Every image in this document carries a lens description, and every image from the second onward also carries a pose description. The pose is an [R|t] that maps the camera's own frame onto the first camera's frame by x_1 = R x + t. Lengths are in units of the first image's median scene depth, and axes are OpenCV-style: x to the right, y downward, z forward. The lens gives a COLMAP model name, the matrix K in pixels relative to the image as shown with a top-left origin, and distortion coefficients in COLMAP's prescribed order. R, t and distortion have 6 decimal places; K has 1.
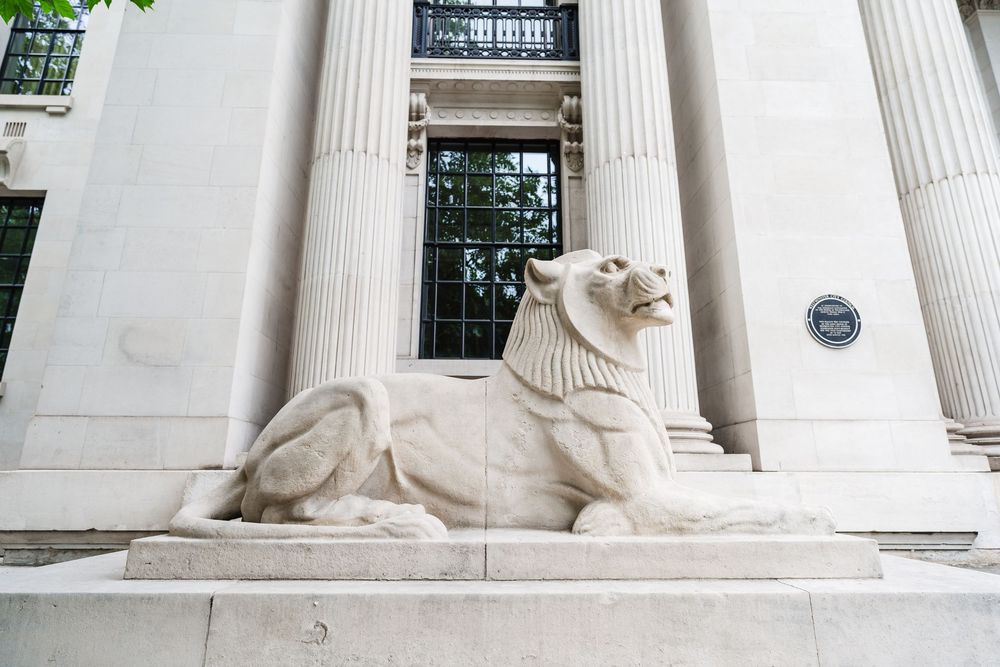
lens RADIAL K [[545.4, 0, 500.0], [0, 545.4, 333.5], [0, 0, 1]] dist [0.000424, -0.000446]
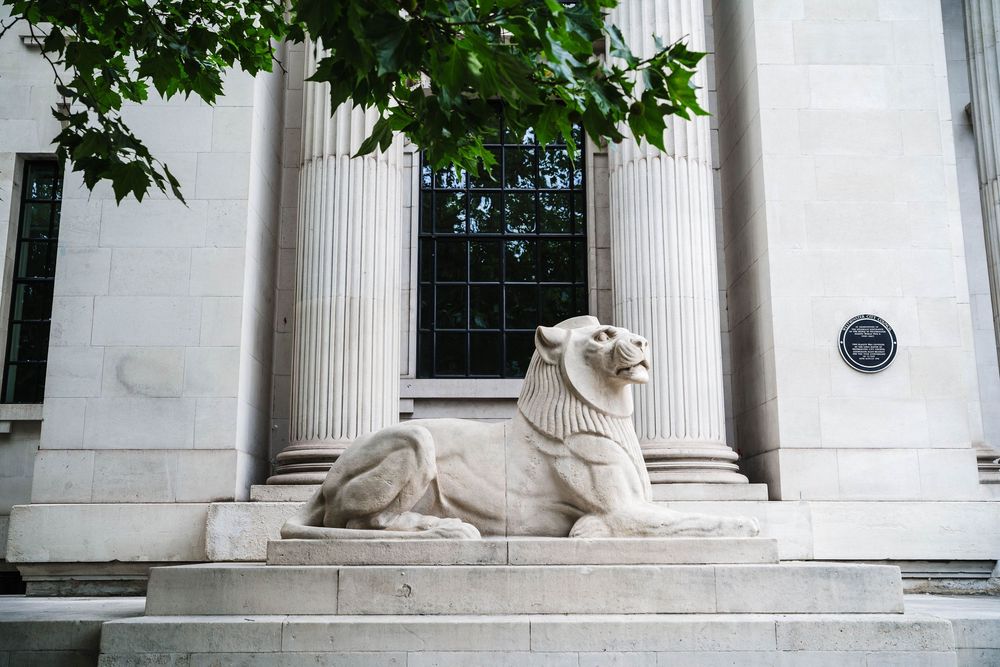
lens RADIAL K [[1005.9, 0, 500.0], [0, 1005.9, 333.5], [0, 0, 1]] dist [0.007476, 0.025419]
pose [[0.999959, -0.006870, -0.005894, -0.022538], [0.007203, 0.998267, 0.058410, -0.279884], [0.005483, -0.058450, 0.998275, -1.408556]]
